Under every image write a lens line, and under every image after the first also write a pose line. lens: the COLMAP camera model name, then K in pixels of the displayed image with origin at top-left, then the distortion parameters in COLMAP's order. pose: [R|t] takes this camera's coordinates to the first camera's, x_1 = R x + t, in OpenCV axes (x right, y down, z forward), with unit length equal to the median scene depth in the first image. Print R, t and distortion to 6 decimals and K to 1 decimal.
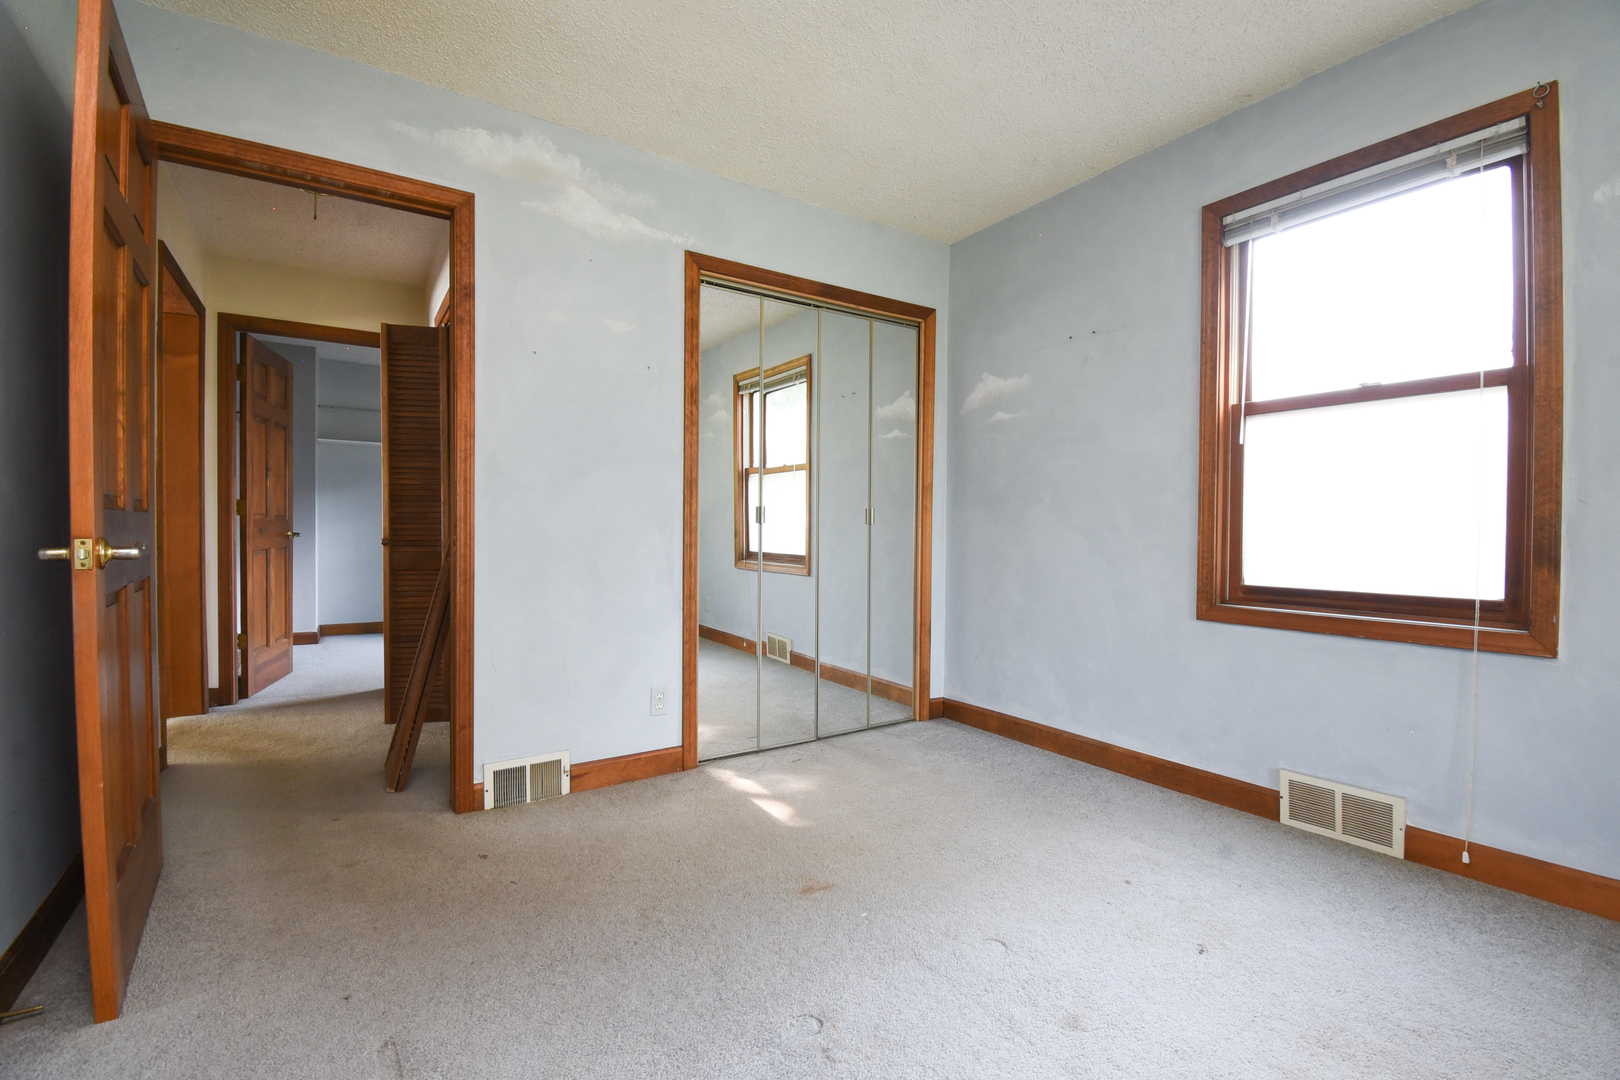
lens RADIAL K [[708.6, 0, 809.7], [0, 708.6, 542.2], [0, 0, 1]] dist [0.021736, -0.027380]
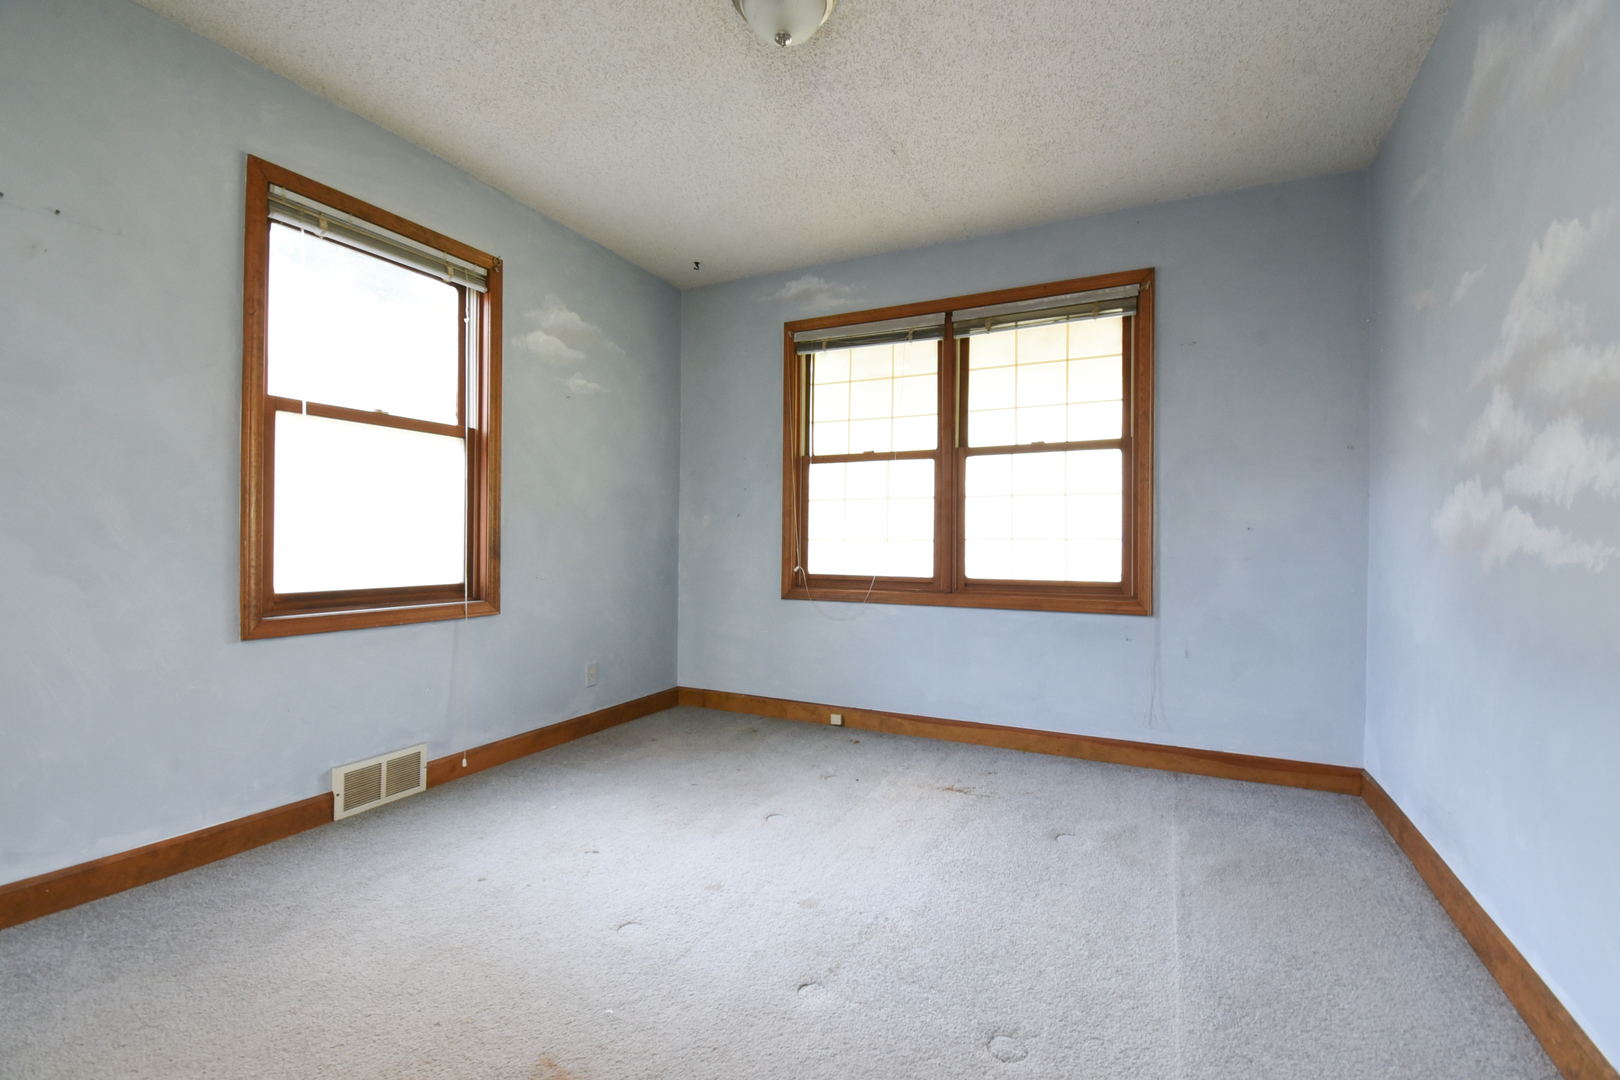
lens RADIAL K [[708.6, 0, 809.7], [0, 708.6, 542.2], [0, 0, 1]] dist [0.021736, -0.027380]
pose [[-0.498868, -0.005617, 0.866660, -0.593906], [0.010184, 0.999872, 0.012342, -0.012147], [-0.866618, 0.014983, -0.498747, 0.969247]]
